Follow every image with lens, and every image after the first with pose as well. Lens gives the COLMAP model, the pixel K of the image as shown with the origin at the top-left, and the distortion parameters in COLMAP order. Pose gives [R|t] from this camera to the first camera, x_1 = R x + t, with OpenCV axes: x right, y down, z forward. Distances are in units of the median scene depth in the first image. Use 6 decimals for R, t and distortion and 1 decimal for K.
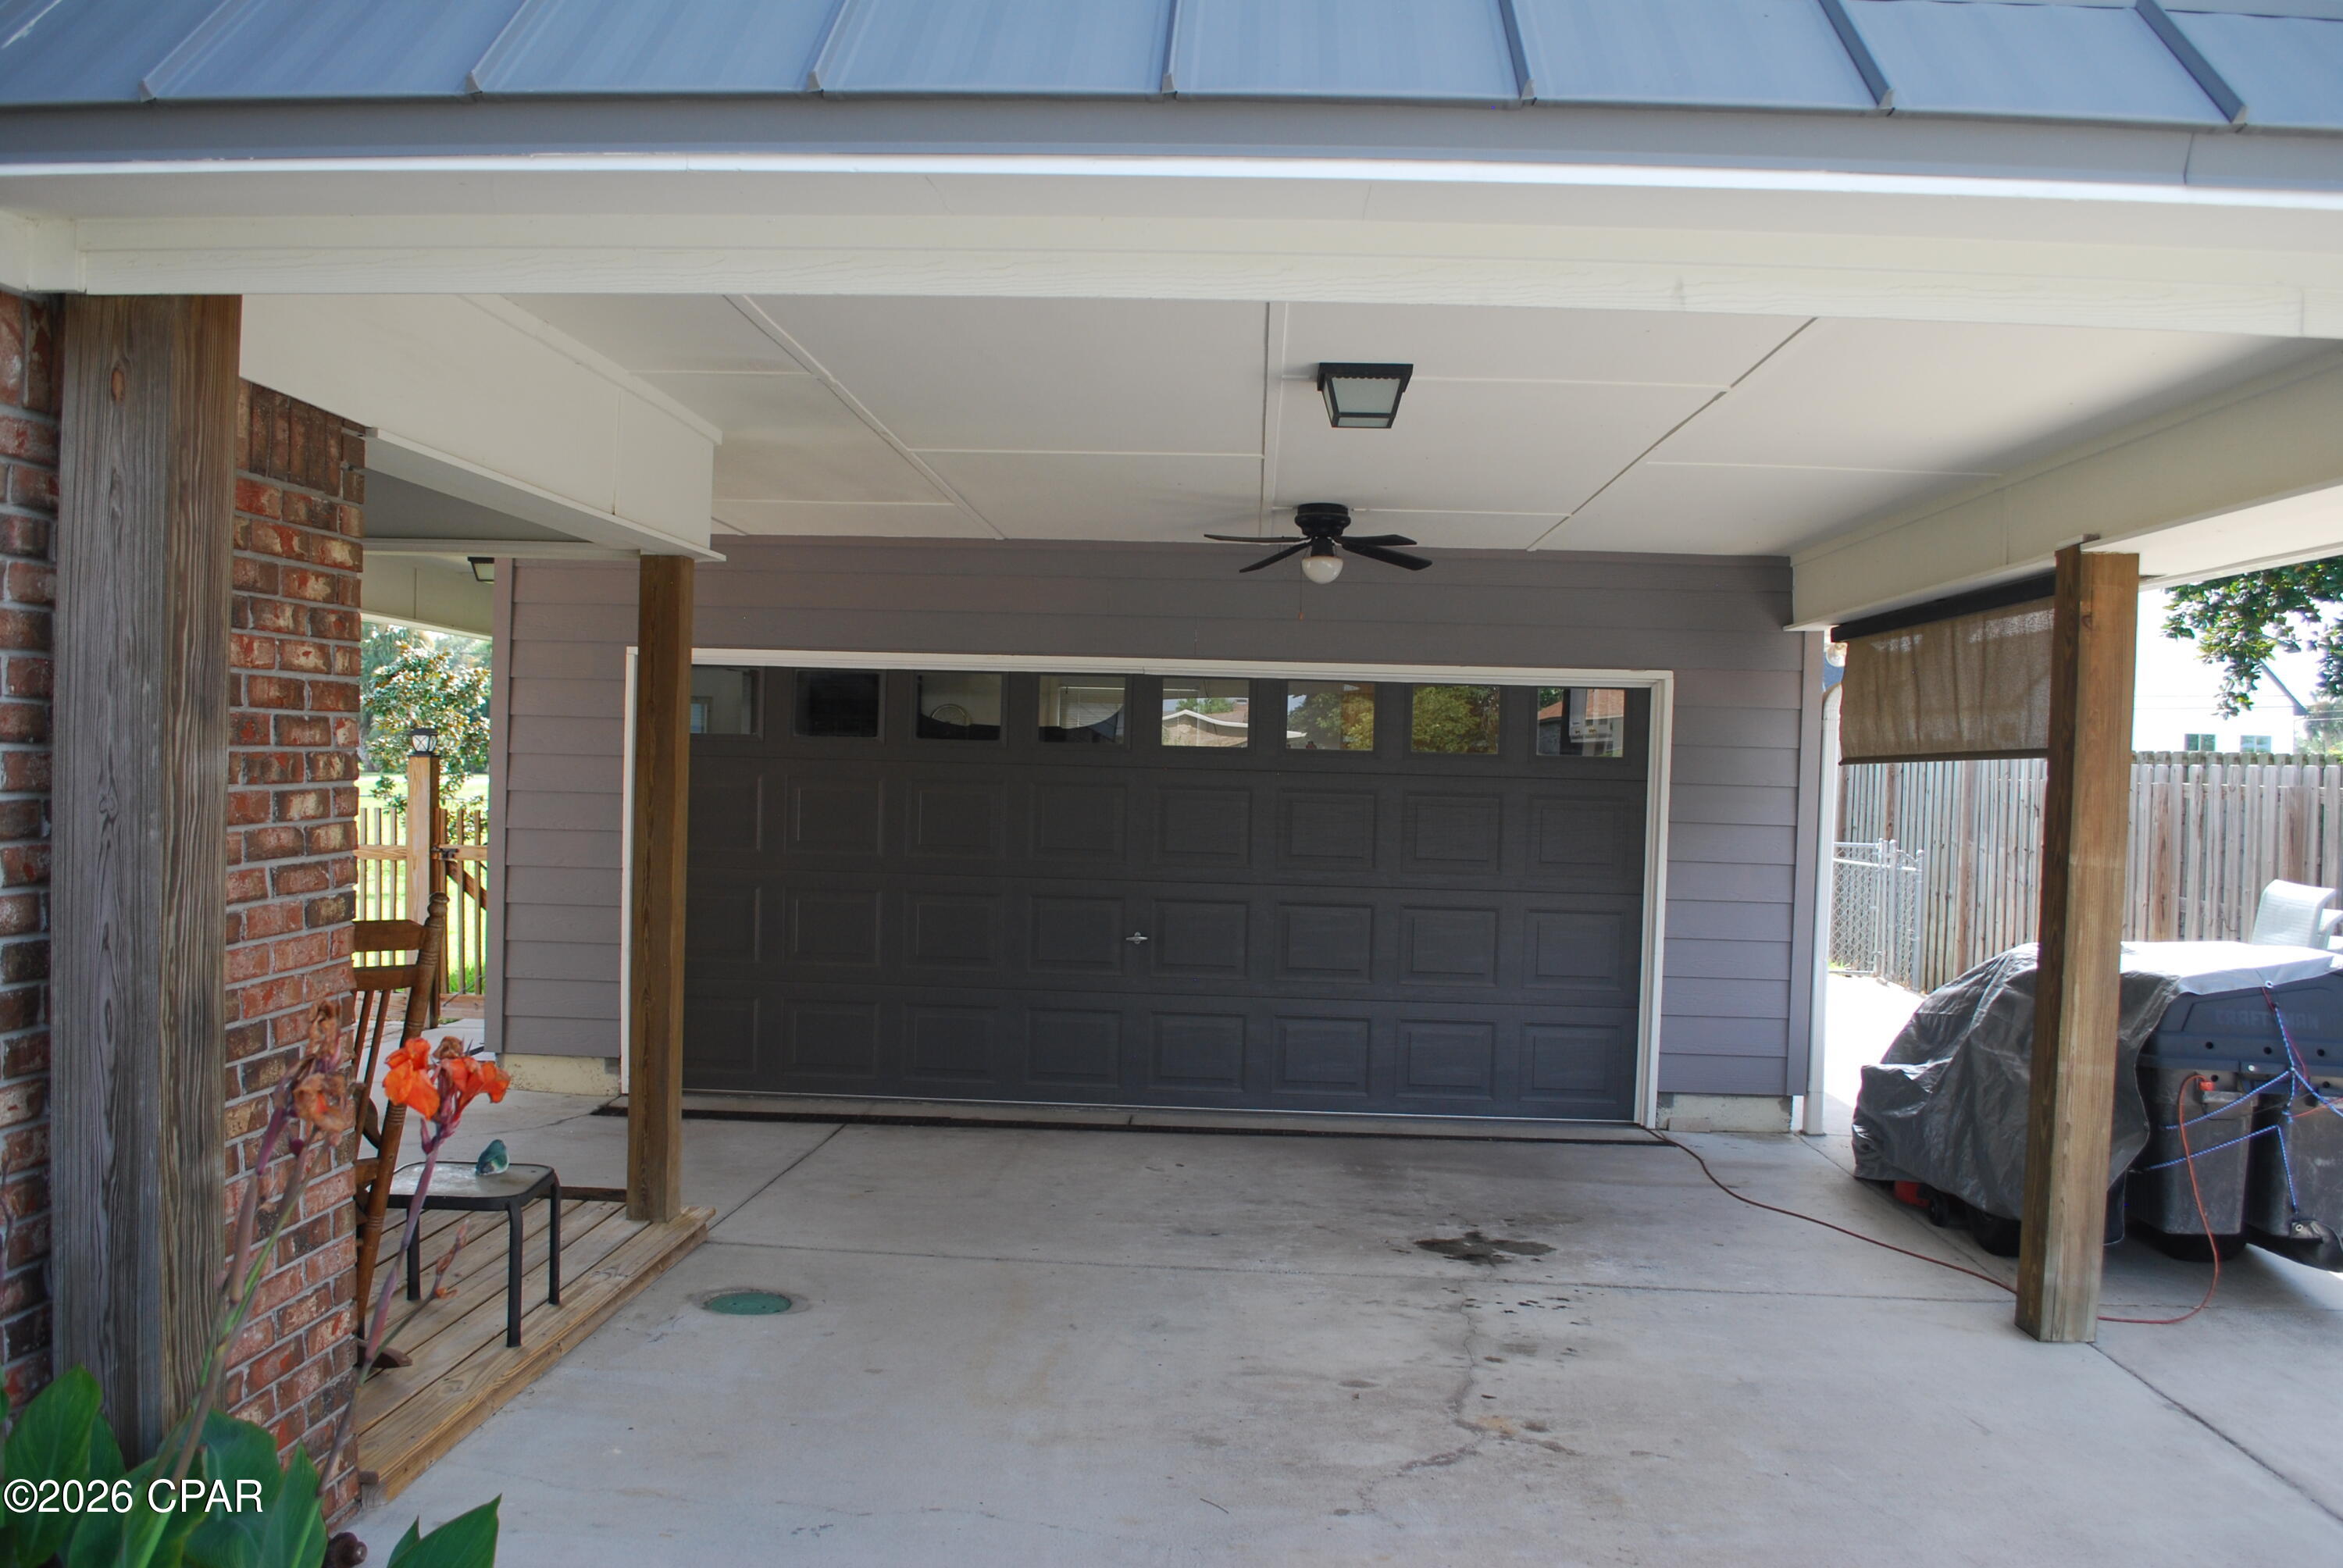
lens RADIAL K [[1834.5, 0, 1171.5], [0, 1834.5, 784.0], [0, 0, 1]] dist [-0.068922, -0.002303]
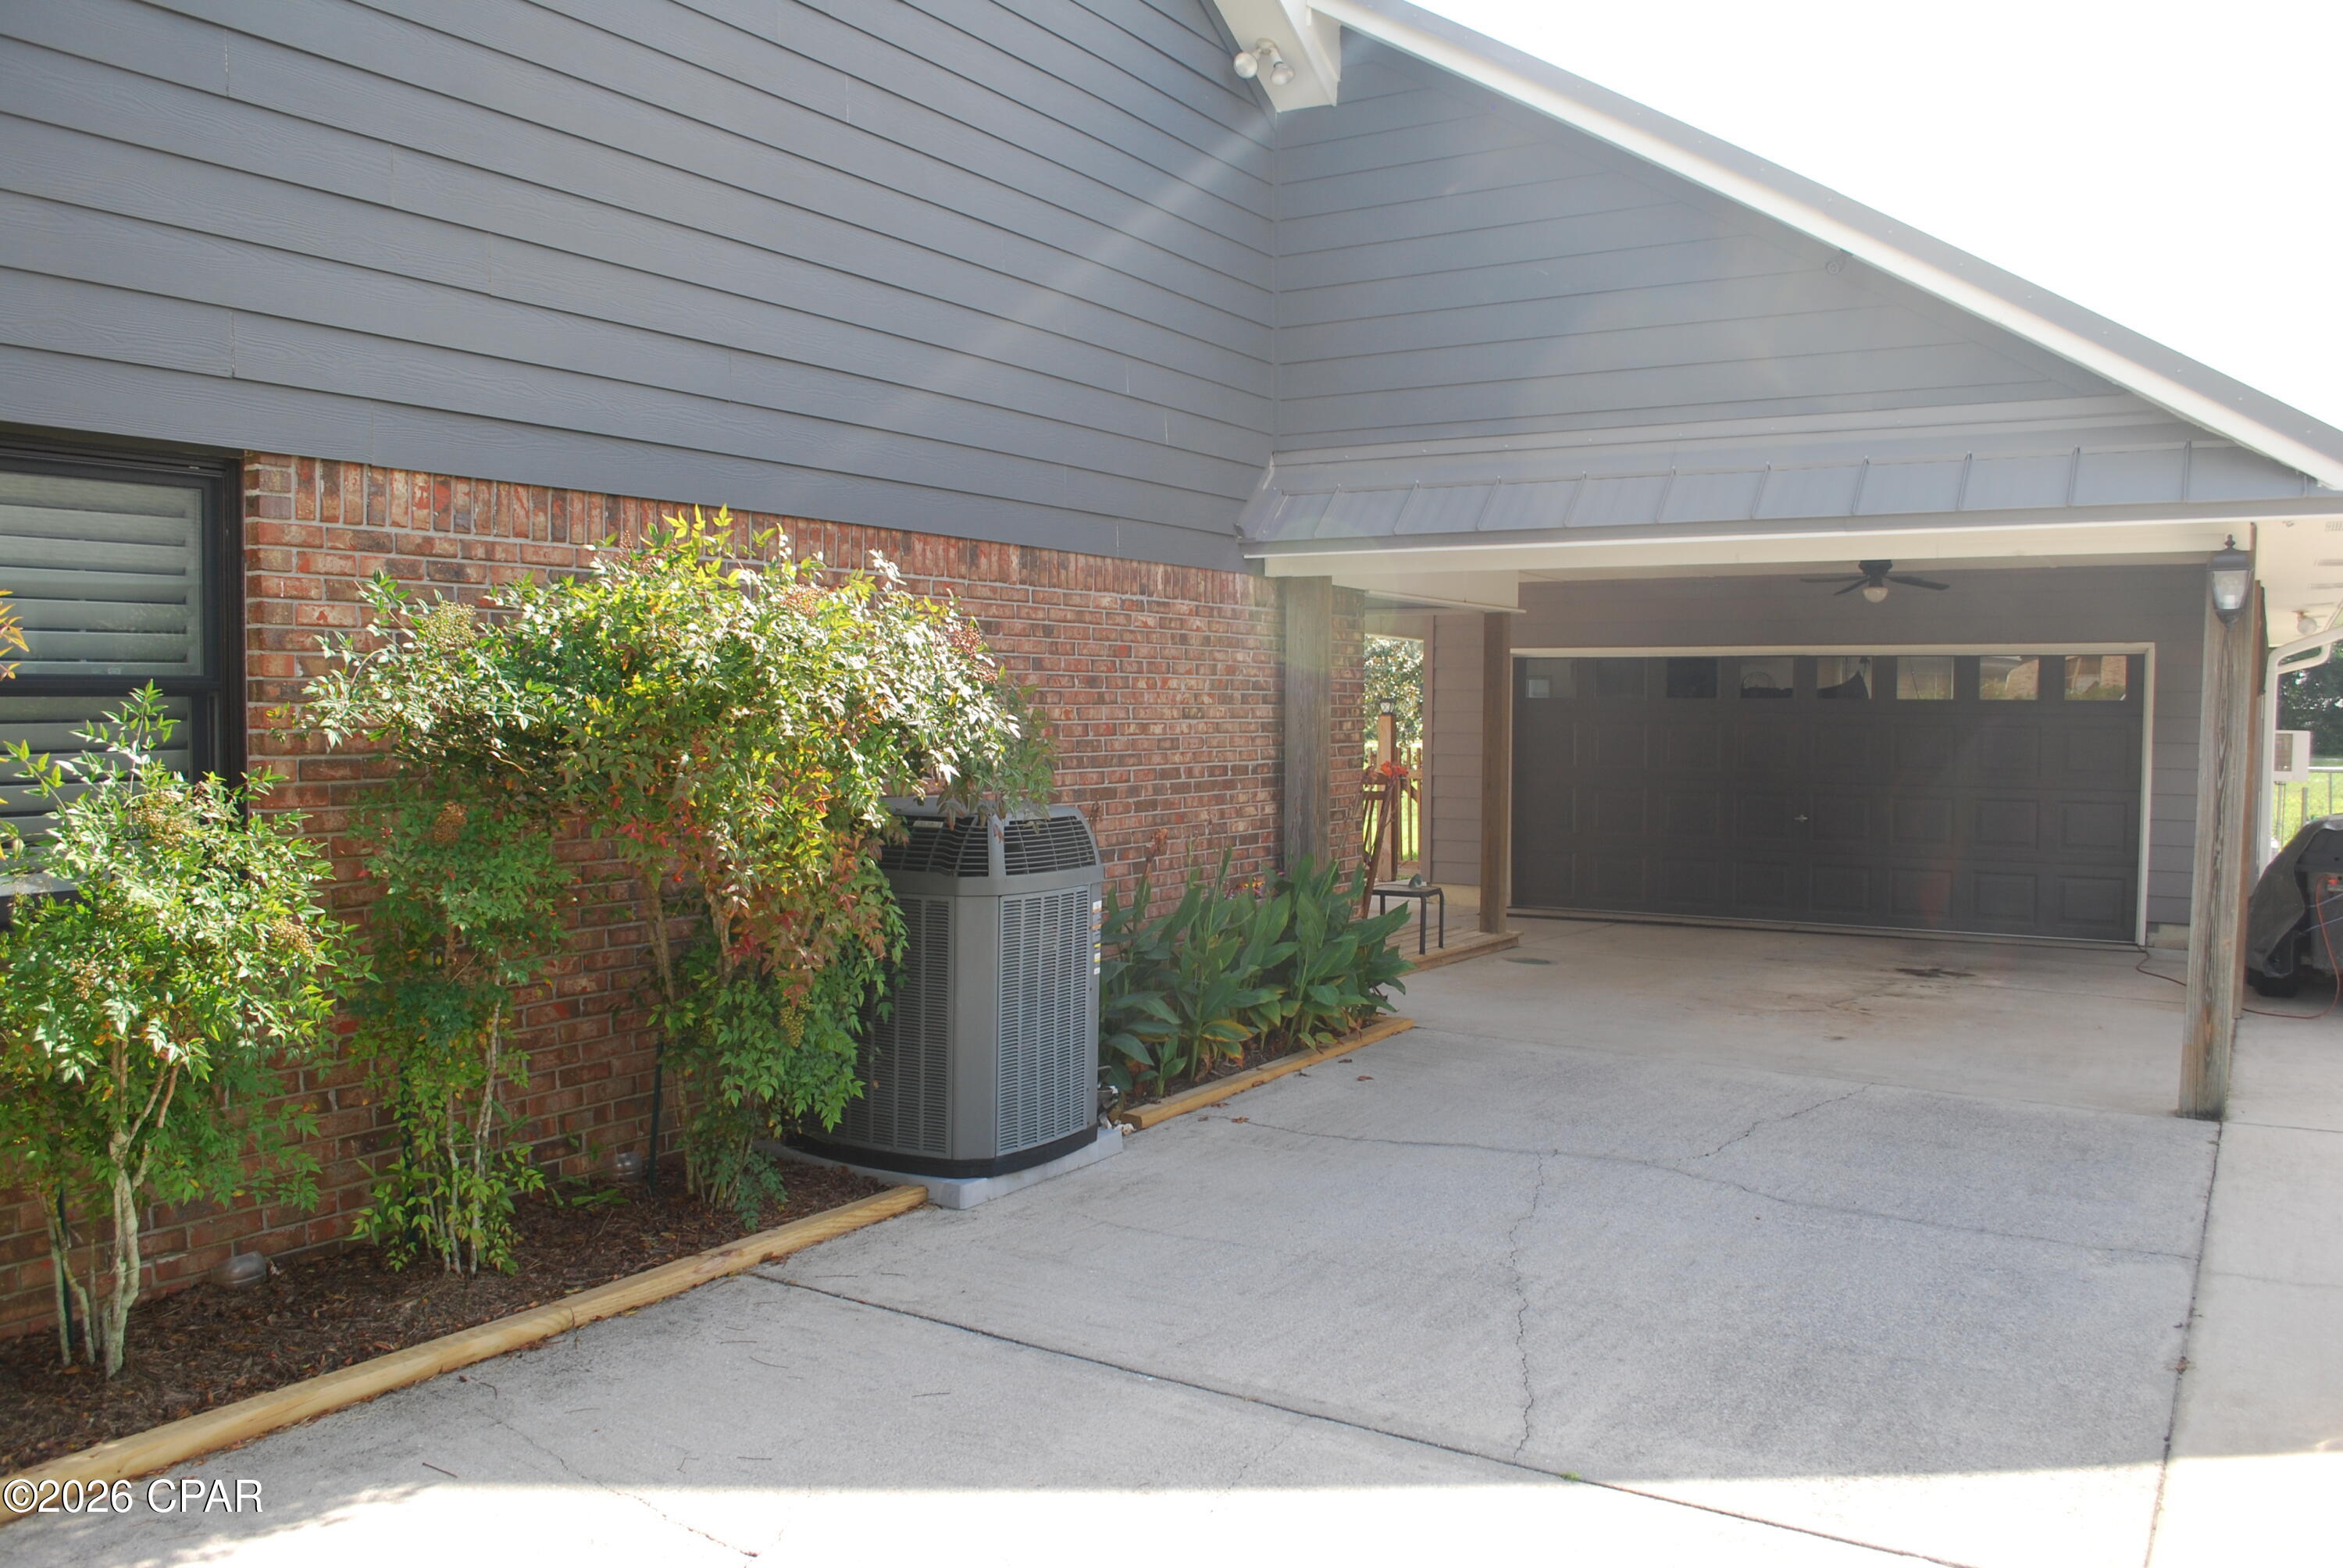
lens RADIAL K [[1834.5, 0, 1171.5], [0, 1834.5, 784.0], [0, 0, 1]] dist [-0.068922, -0.002303]
pose [[0.873455, -0.000961, -0.486904, 0.403463], [0.010112, 0.999818, 0.016167, 0.031709], [0.486800, -0.019045, 0.873306, -0.977525]]
